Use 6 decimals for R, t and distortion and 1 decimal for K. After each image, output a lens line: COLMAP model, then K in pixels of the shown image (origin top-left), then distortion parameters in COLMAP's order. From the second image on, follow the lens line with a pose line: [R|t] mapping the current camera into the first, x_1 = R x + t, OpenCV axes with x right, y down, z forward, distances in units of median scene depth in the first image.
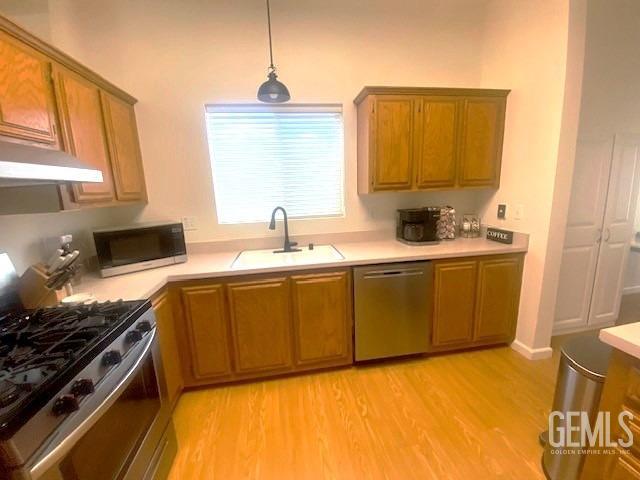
lens RADIAL K [[262.3, 0, 320.2], [0, 262.3, 238.6], [0, 0, 1]] dist [-0.001428, -0.000095]
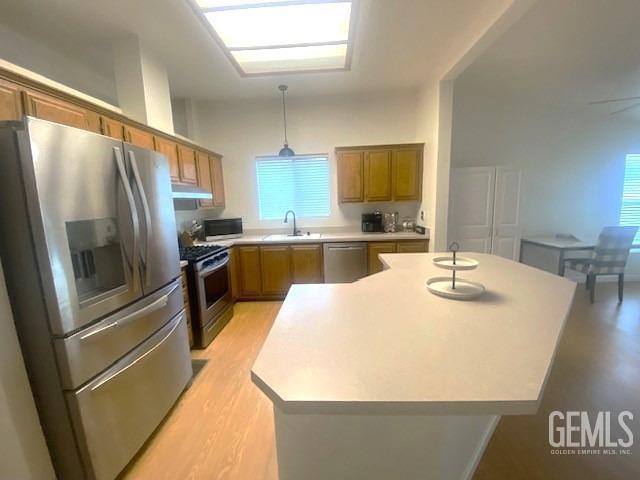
lens RADIAL K [[262.3, 0, 319.9], [0, 262.3, 239.4], [0, 0, 1]] dist [-0.001428, -0.000095]
pose [[0.979891, 0.033610, -0.196684, 0.422510], [-0.039122, 0.998941, -0.024207, 0.117696], [0.195662, 0.031415, 0.980168, -0.771159]]
